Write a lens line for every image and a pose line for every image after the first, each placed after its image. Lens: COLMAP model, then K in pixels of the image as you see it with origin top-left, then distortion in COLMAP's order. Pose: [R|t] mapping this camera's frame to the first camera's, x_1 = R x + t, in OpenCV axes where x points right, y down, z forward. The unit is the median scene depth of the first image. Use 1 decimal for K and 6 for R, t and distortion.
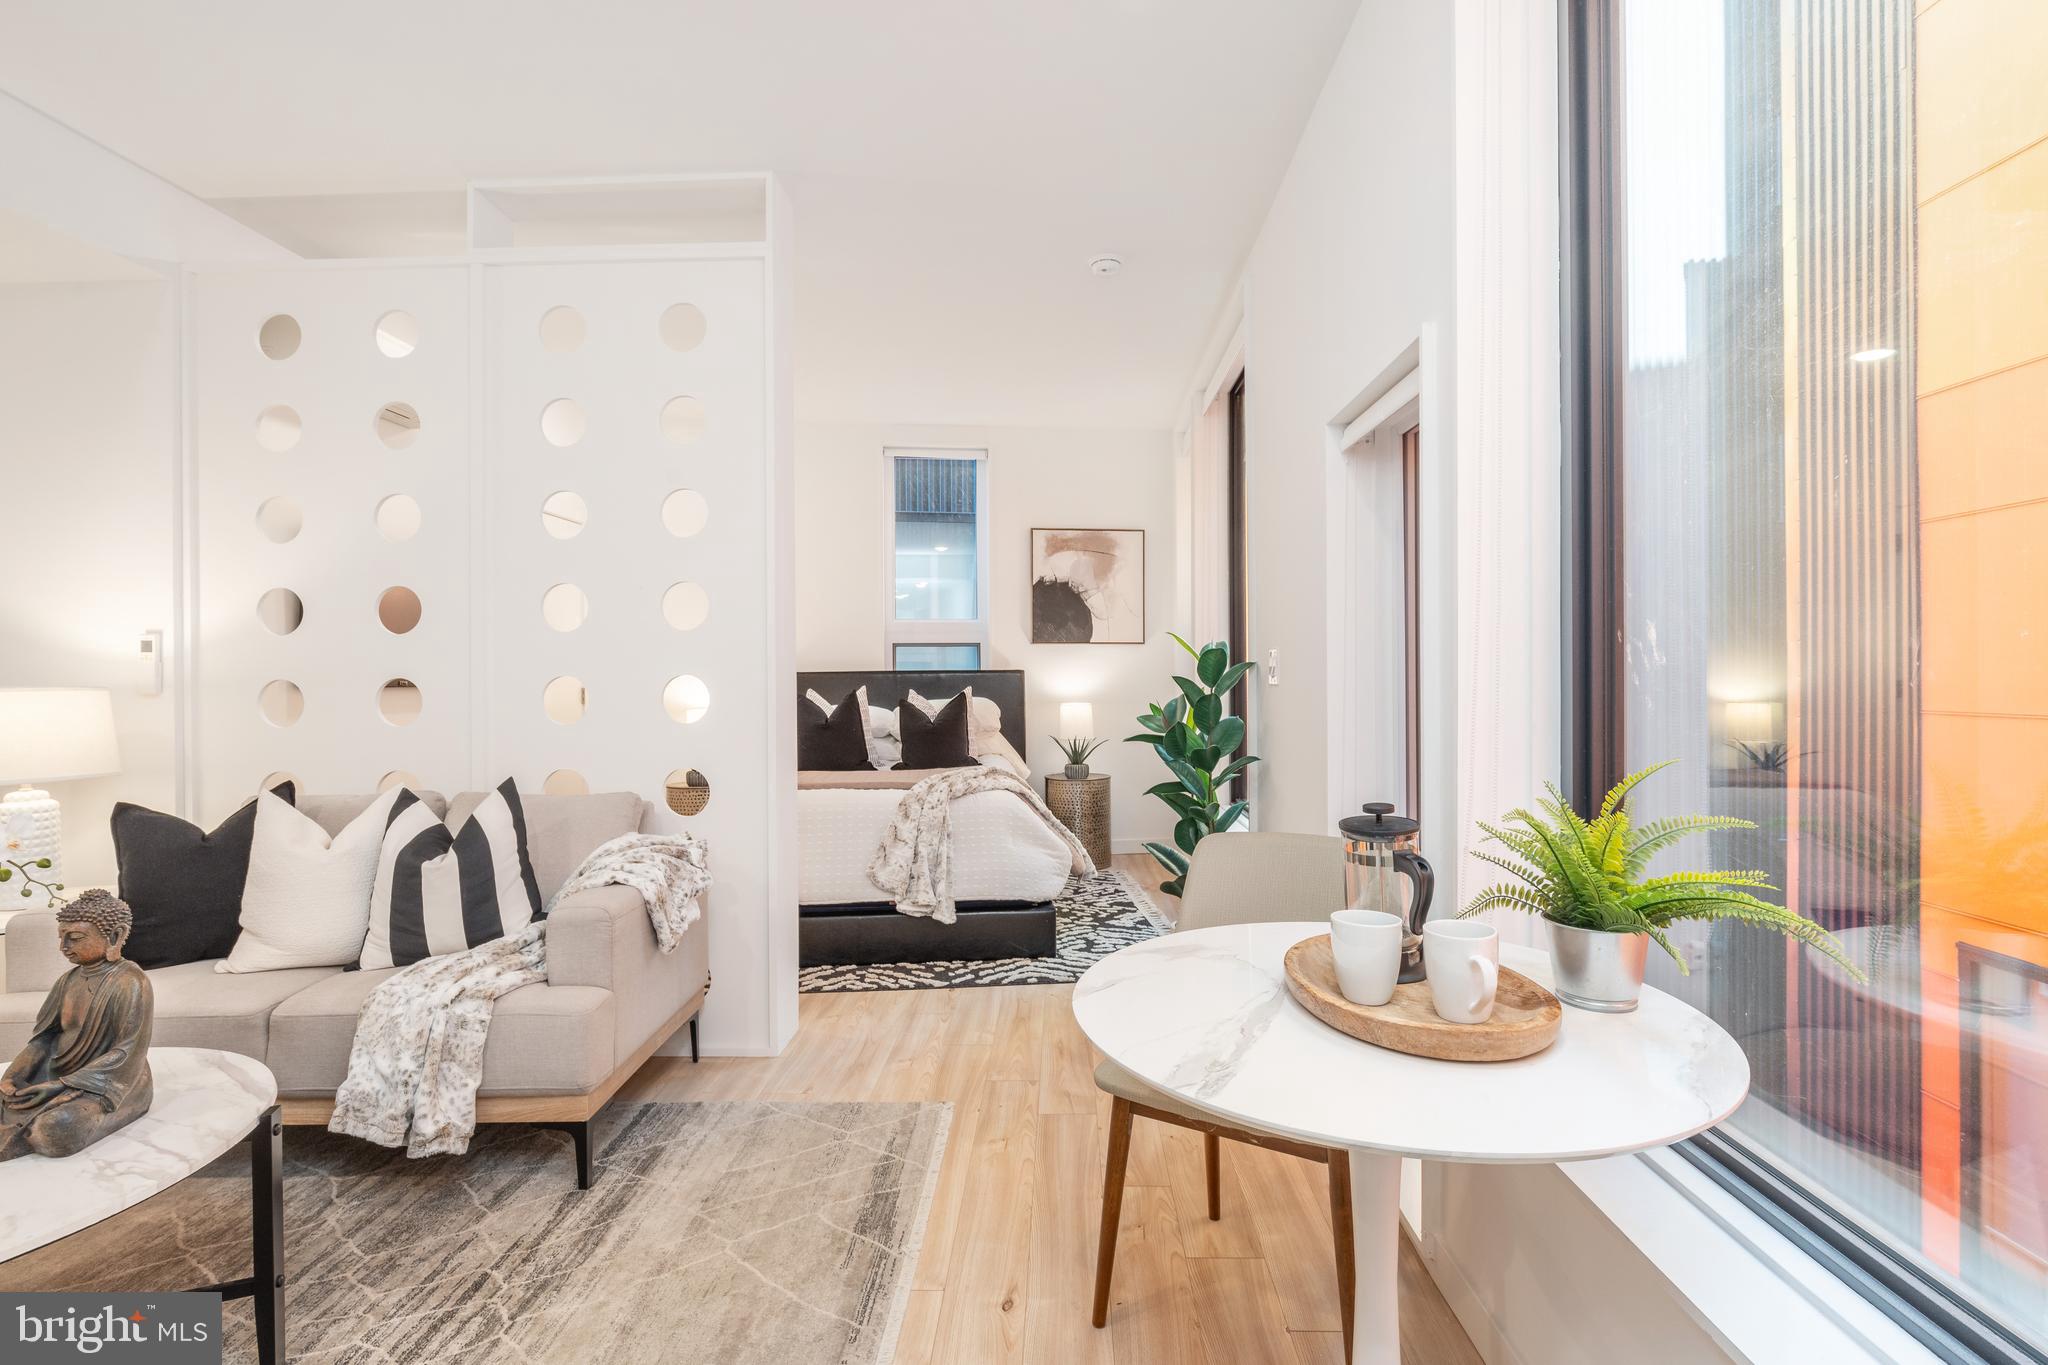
lens RADIAL K [[960.5, 0, 1044.4], [0, 960.5, 673.9], [0, 0, 1]] dist [0.002674, -0.003303]
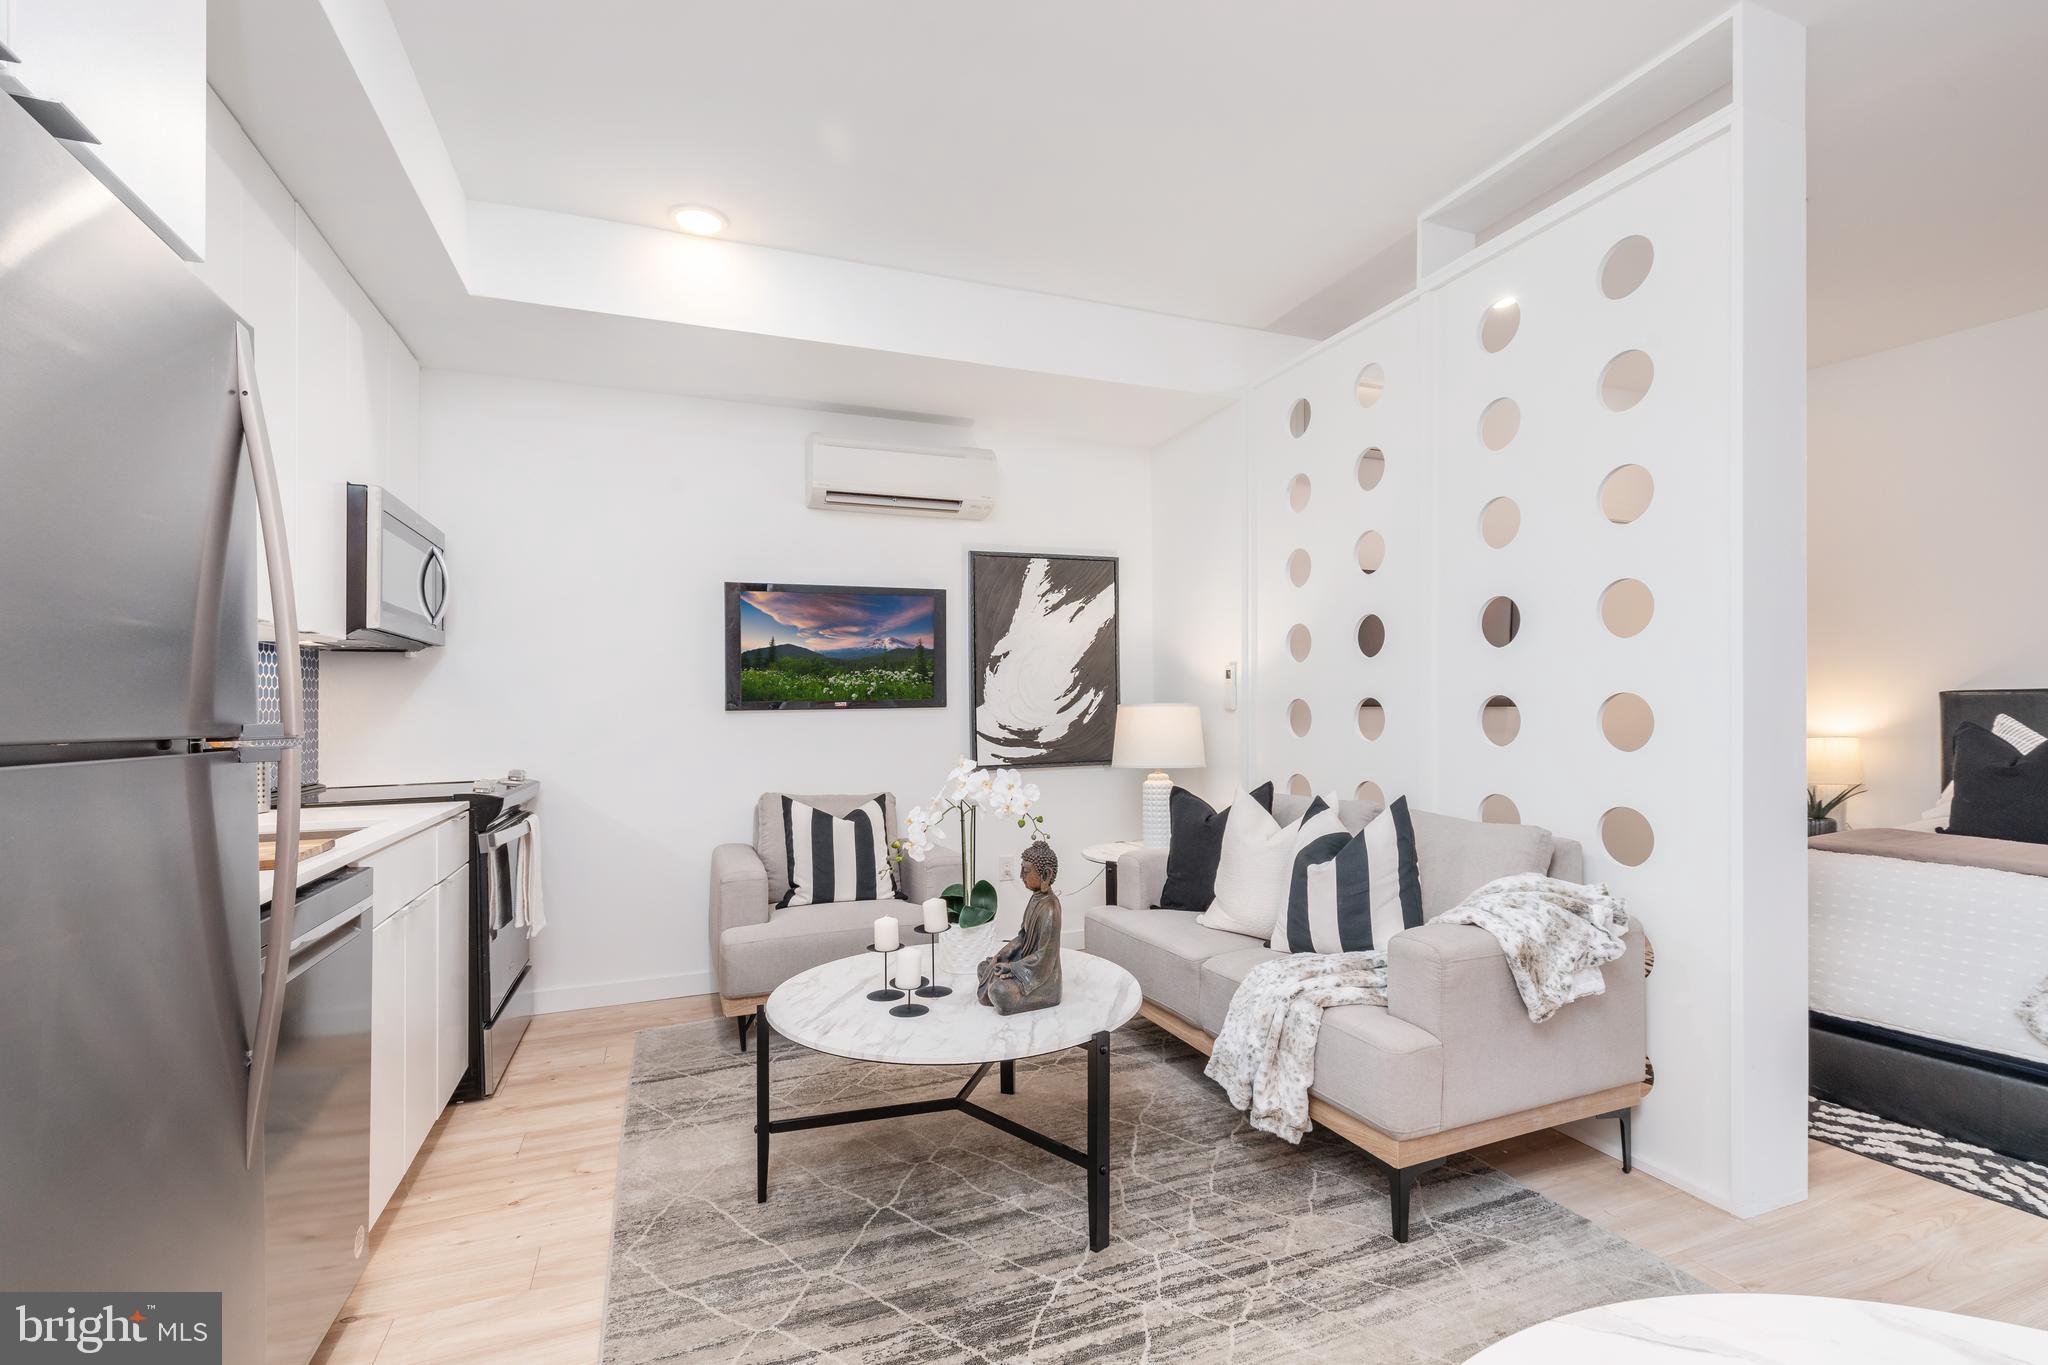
lens RADIAL K [[926.2, 0, 1030.9], [0, 926.2, 700.0], [0, 0, 1]] dist [0.000683, 0.000464]
pose [[0.385281, 0.001697, -0.922798, 0.128821], [0.003108, 0.999990, 0.003137, 0.002588], [0.922794, -0.004077, 0.385272, 0.191514]]
